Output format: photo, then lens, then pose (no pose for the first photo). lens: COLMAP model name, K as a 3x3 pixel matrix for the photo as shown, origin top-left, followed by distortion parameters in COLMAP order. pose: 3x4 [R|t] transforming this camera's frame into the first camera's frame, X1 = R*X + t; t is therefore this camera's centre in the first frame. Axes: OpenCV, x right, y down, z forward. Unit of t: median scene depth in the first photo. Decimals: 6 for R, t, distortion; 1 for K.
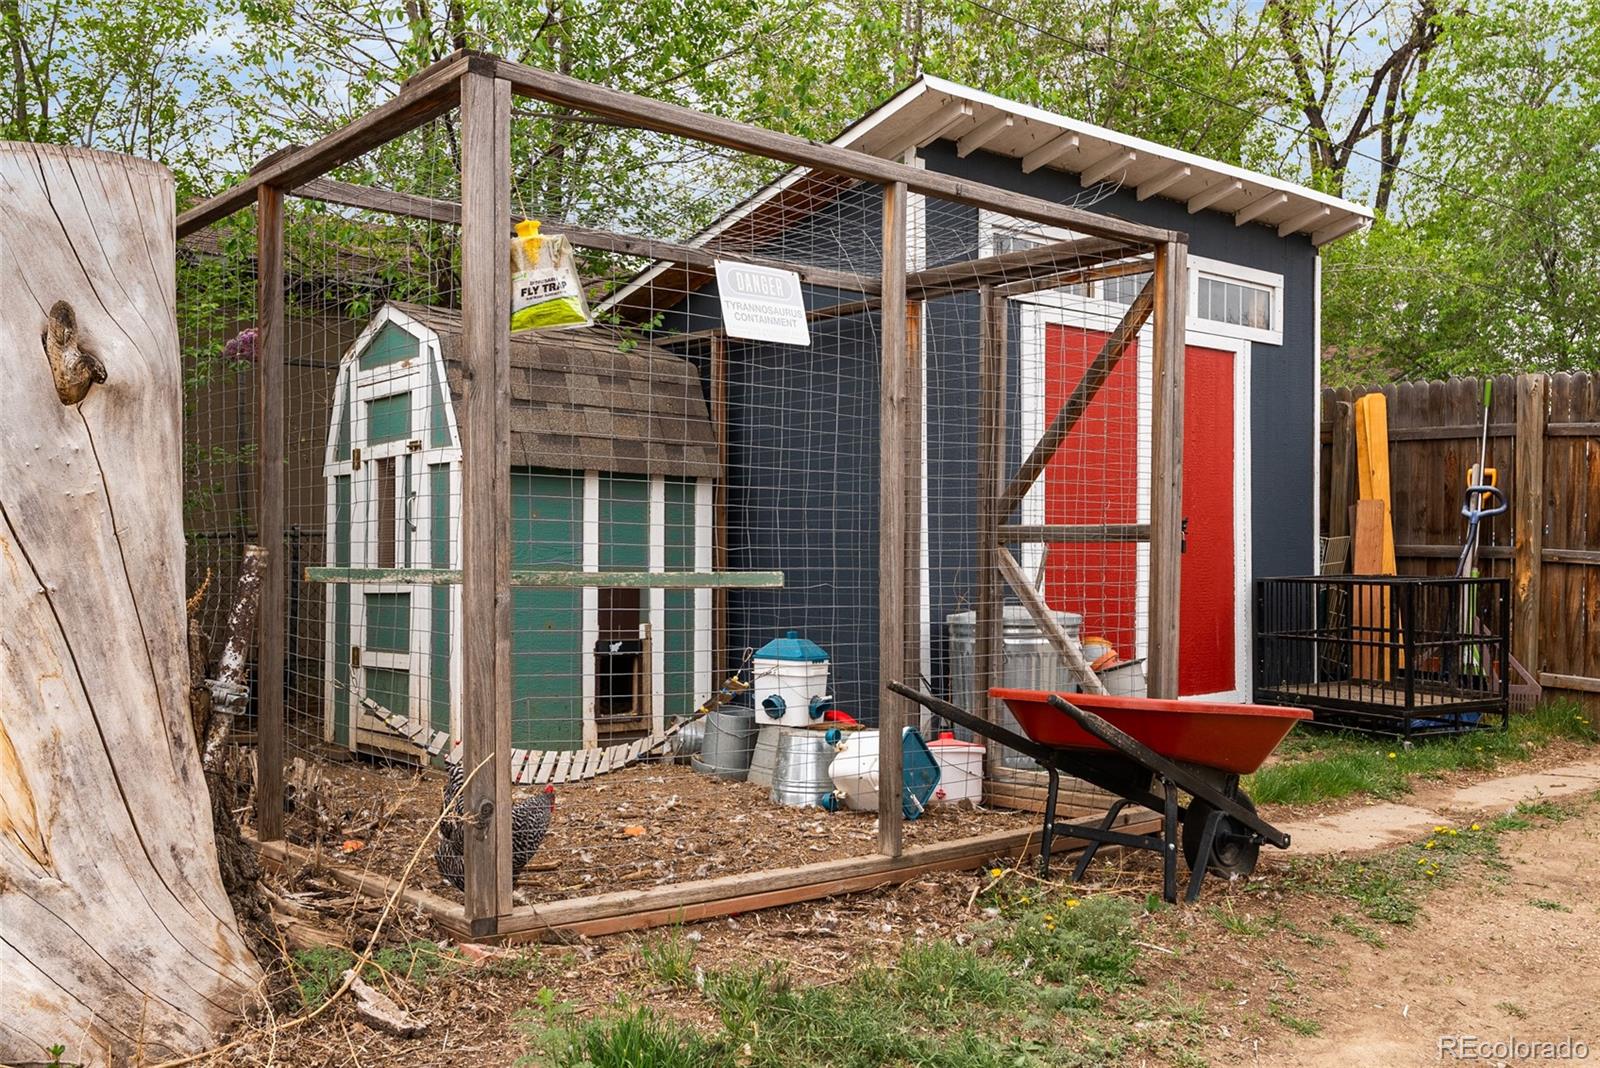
lens RADIAL K [[1457.9, 0, 781.1], [0, 1457.9, 620.1], [0, 0, 1]] dist [0.003358, -0.003460]
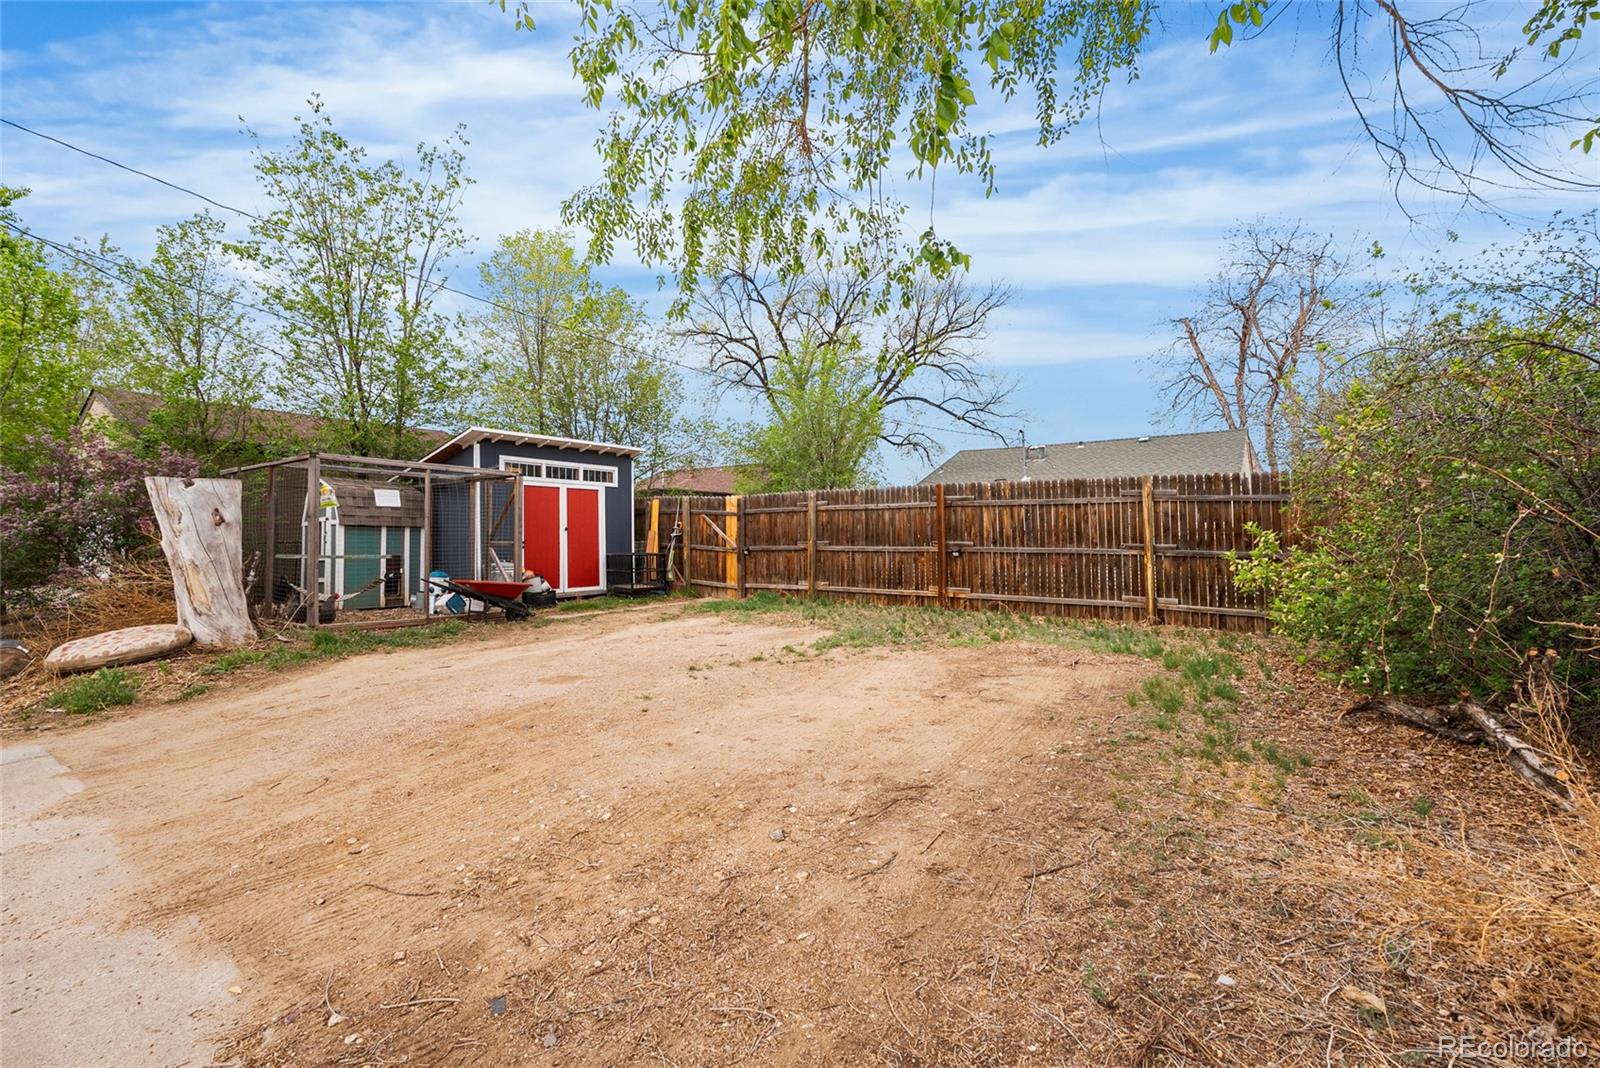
lens RADIAL K [[706.6, 0, 800.0], [0, 706.6, 534.0], [0, 0, 1]] dist [-0.005009, -0.000097]
pose [[0.968793, -0.001281, 0.247866, 0.432003], [0.014475, 0.998572, -0.051415, 0.021512], [-0.247446, 0.053398, 0.967429, -0.927985]]
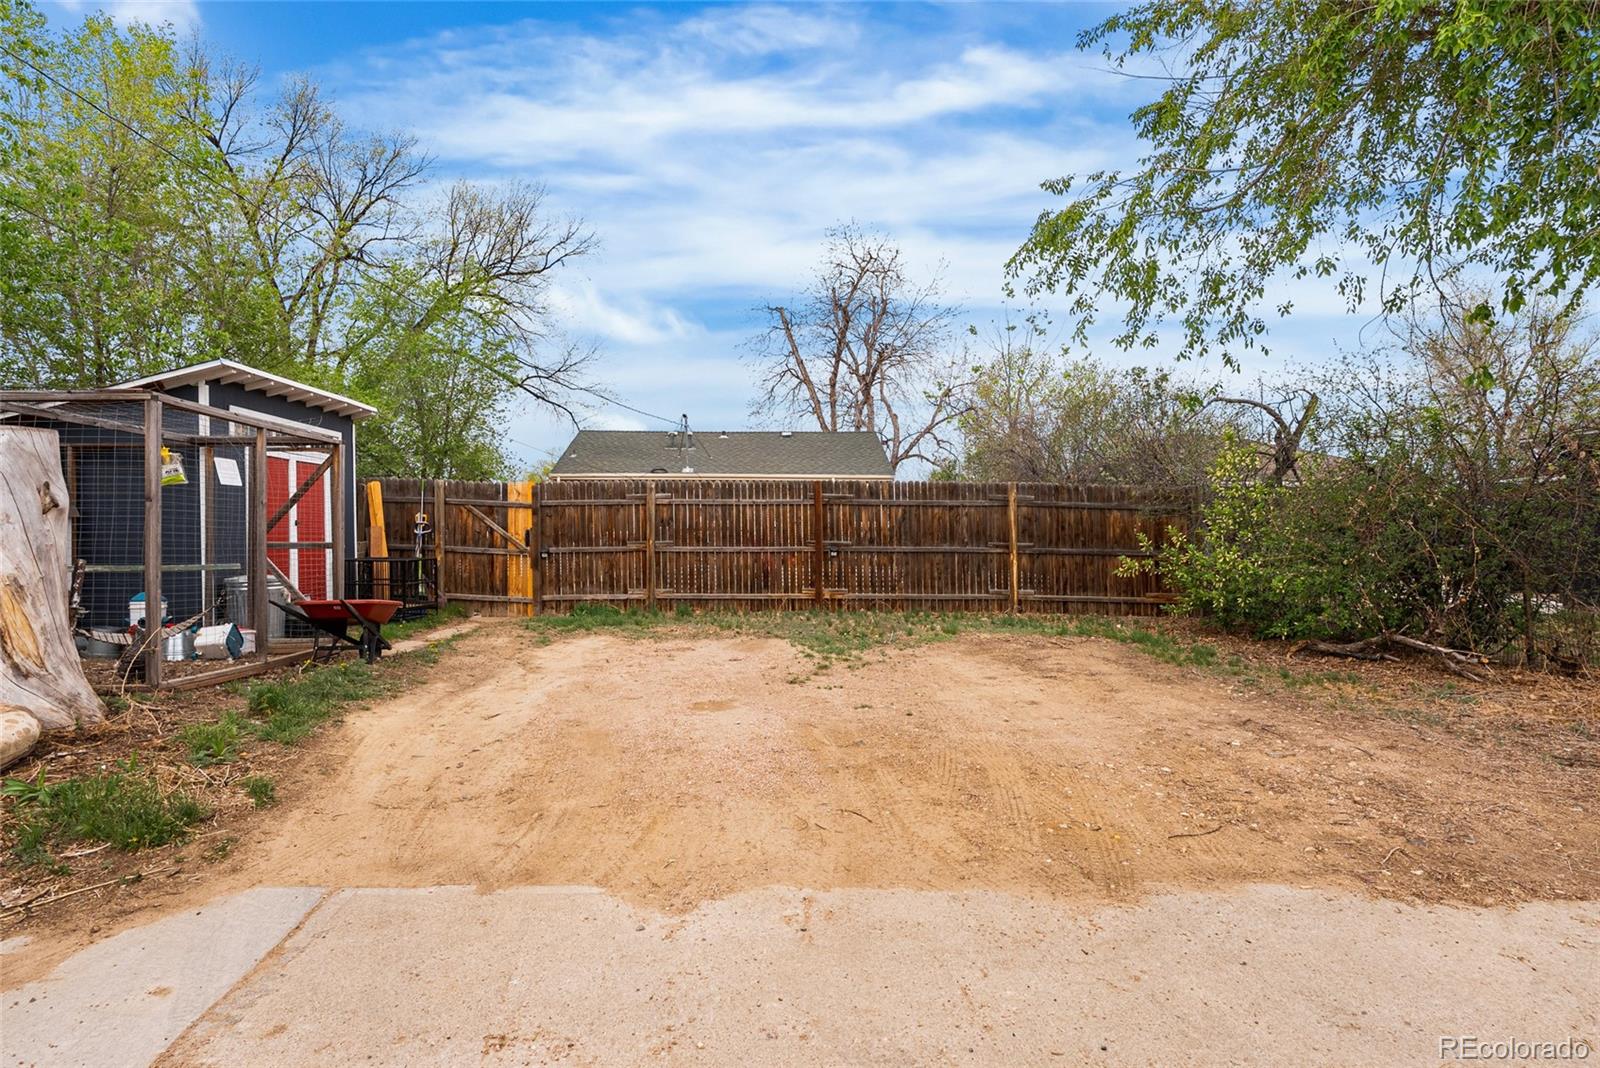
lens RADIAL K [[894.8, 0, 800.0], [0, 894.8, 534.0], [0, 0, 1]] dist [-0.000400, -0.000486]
pose [[0.614407, 0.001078, 0.788988, -0.438181], [0.037709, 0.998816, -0.030730, 0.003490], [-0.788087, 0.048632, 0.613639, -0.605626]]
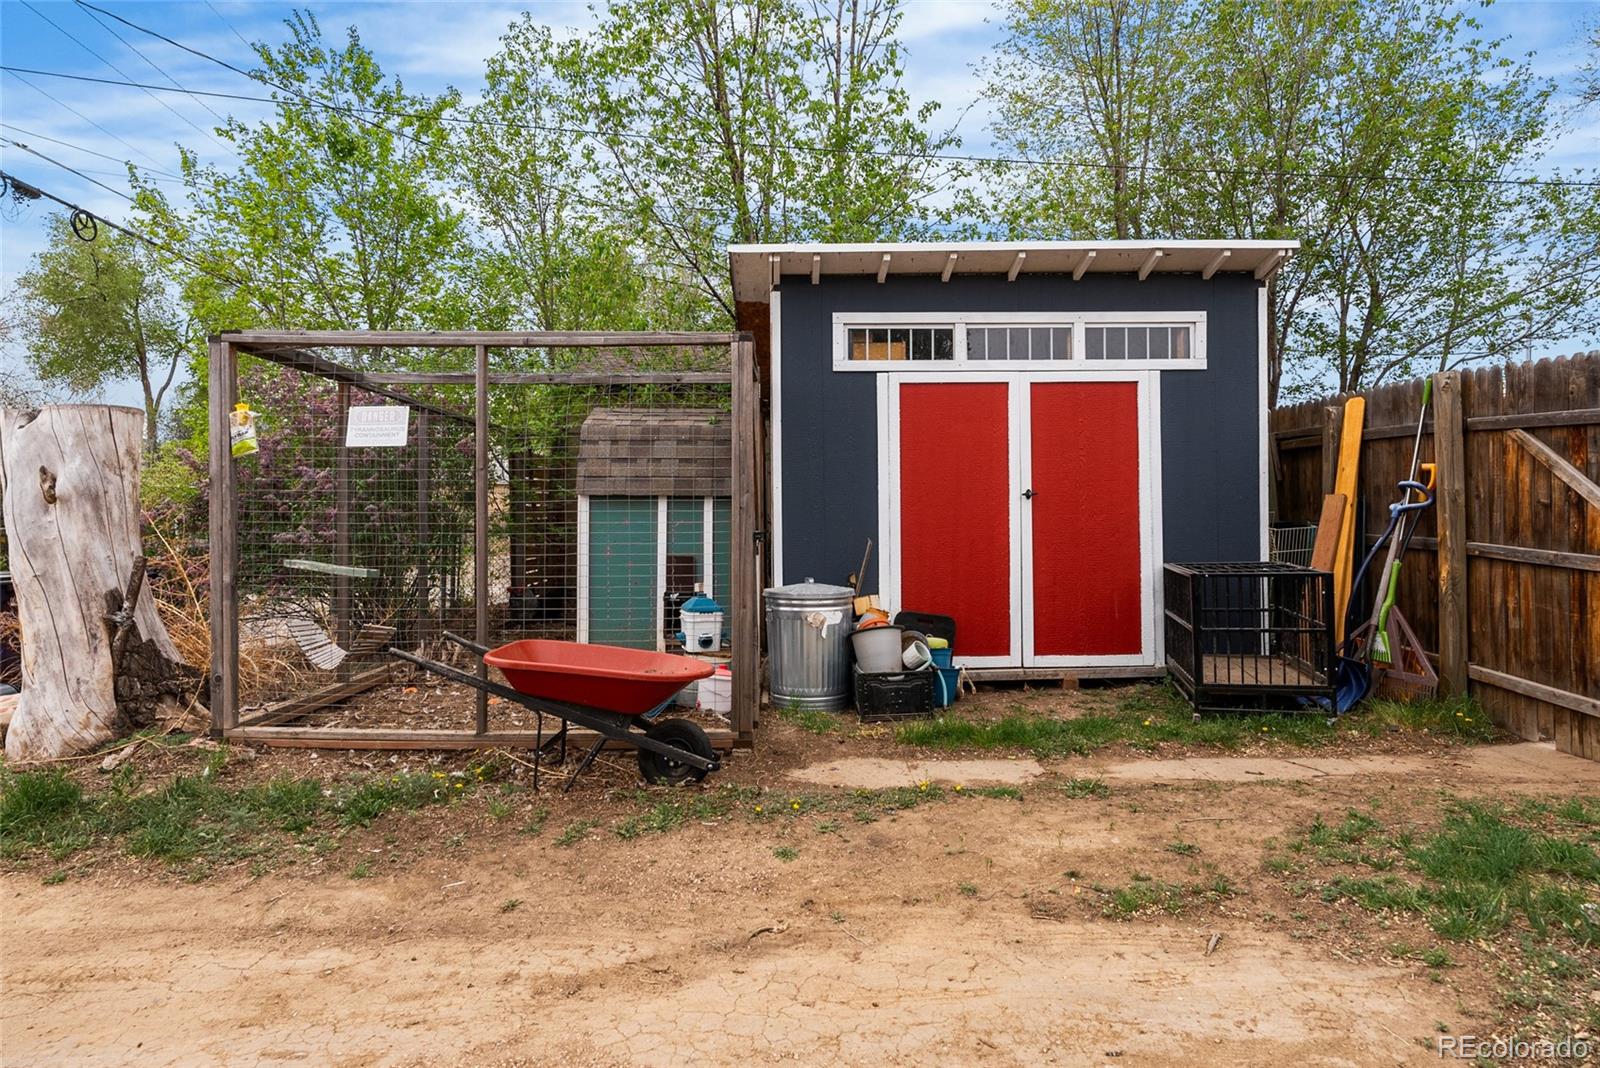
lens RADIAL K [[886.2, 0, 793.9], [0, 886.2, 526.8], [0, 0, 1]] dist [-0.002990, -0.000236]
pose [[0.765429, 0.002224, -0.643517, 0.687748], [-0.021186, 0.999539, -0.021745, -0.044848], [0.643172, 0.030278, 0.765123, 0.286142]]
